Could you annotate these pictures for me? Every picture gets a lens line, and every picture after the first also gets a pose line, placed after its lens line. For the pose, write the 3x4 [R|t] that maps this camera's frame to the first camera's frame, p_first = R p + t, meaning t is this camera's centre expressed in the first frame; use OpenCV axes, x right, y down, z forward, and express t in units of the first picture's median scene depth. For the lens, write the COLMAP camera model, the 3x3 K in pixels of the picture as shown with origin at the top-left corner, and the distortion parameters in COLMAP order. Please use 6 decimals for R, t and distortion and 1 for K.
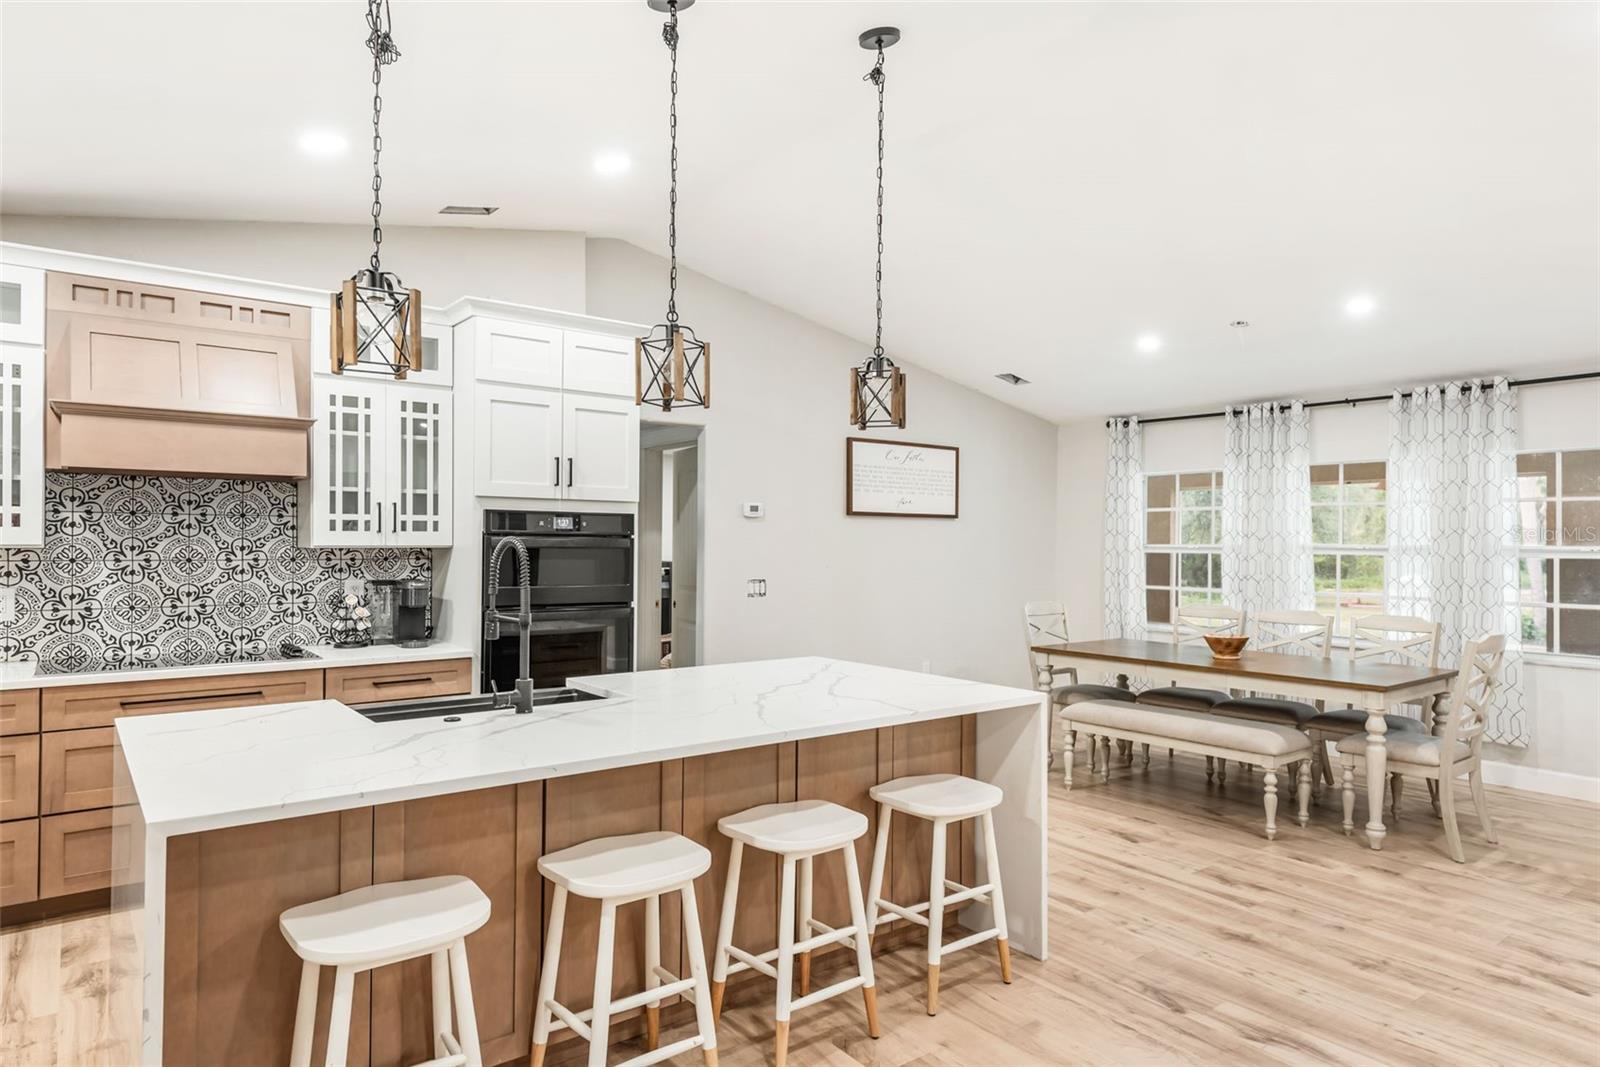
lens RADIAL K [[997.3, 0, 797.1], [0, 997.3, 530.1], [0, 0, 1]] dist [0.006873, -0.000010]
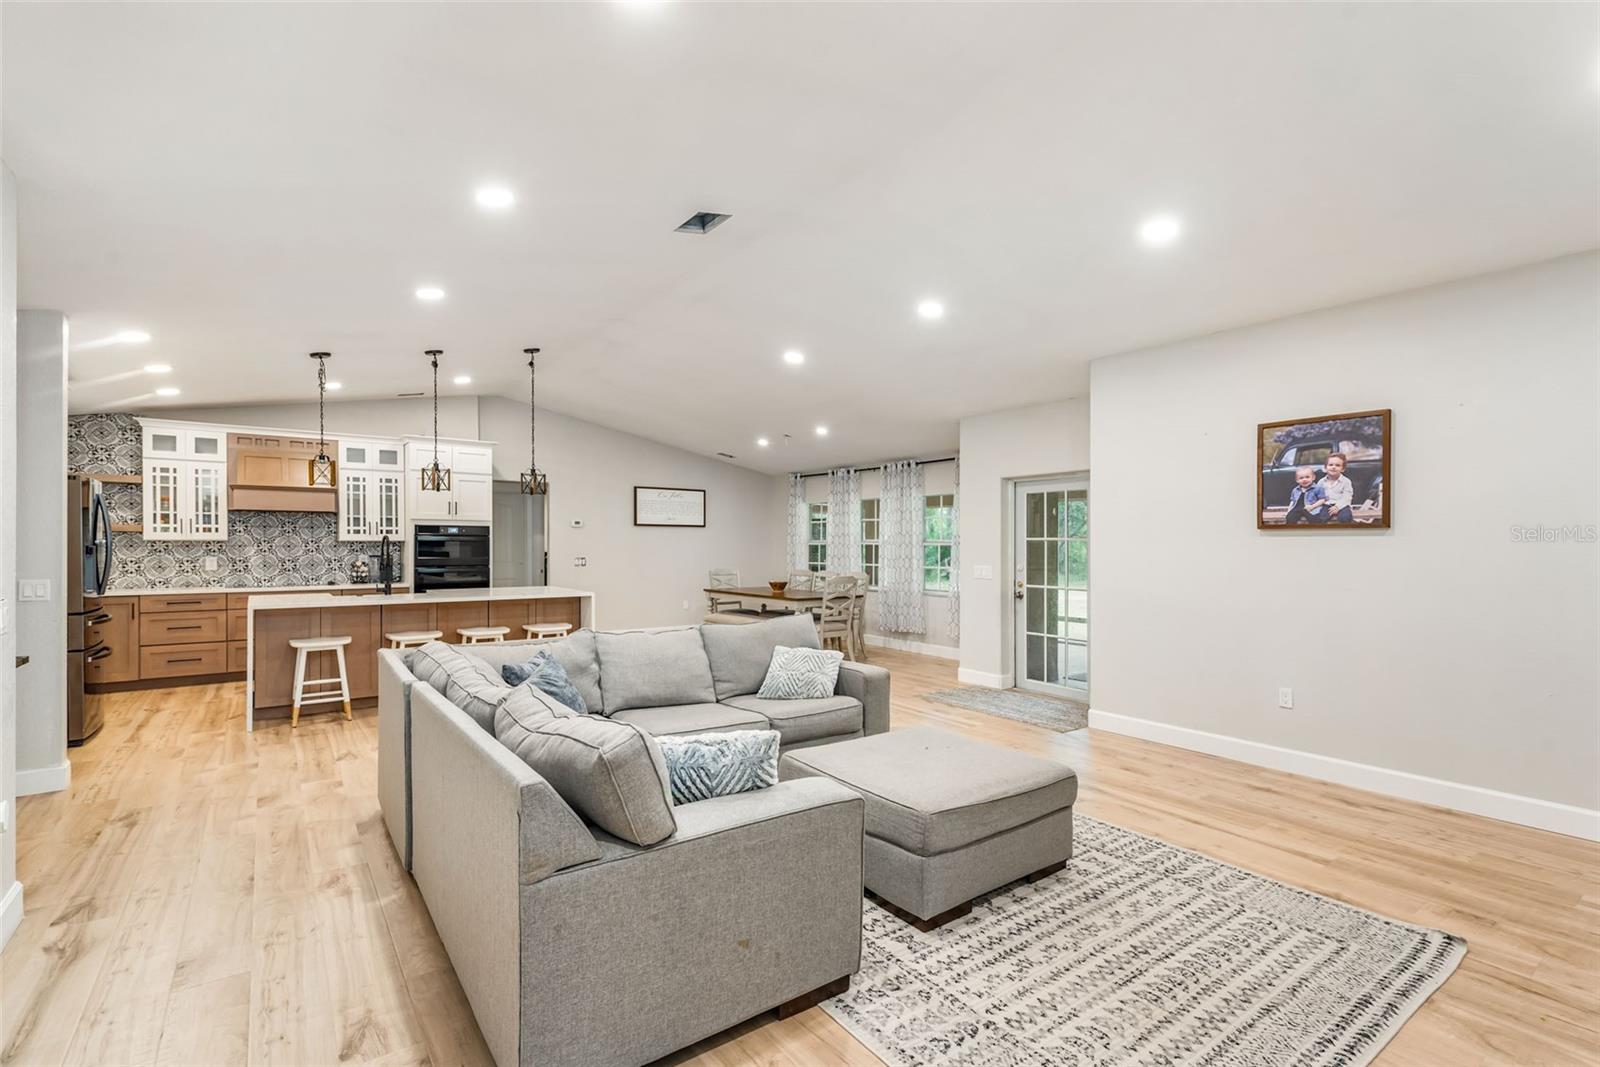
lens RADIAL K [[744.8, 0, 803.7], [0, 744.8, 542.9], [0, 0, 1]] dist [-0.001776, -0.000192]
pose [[0.999989, -0.002207, -0.004060, 0.607245], [0.002266, 0.999892, 0.014496, -0.001078], [0.004028, -0.014505, 0.999887, -0.747584]]
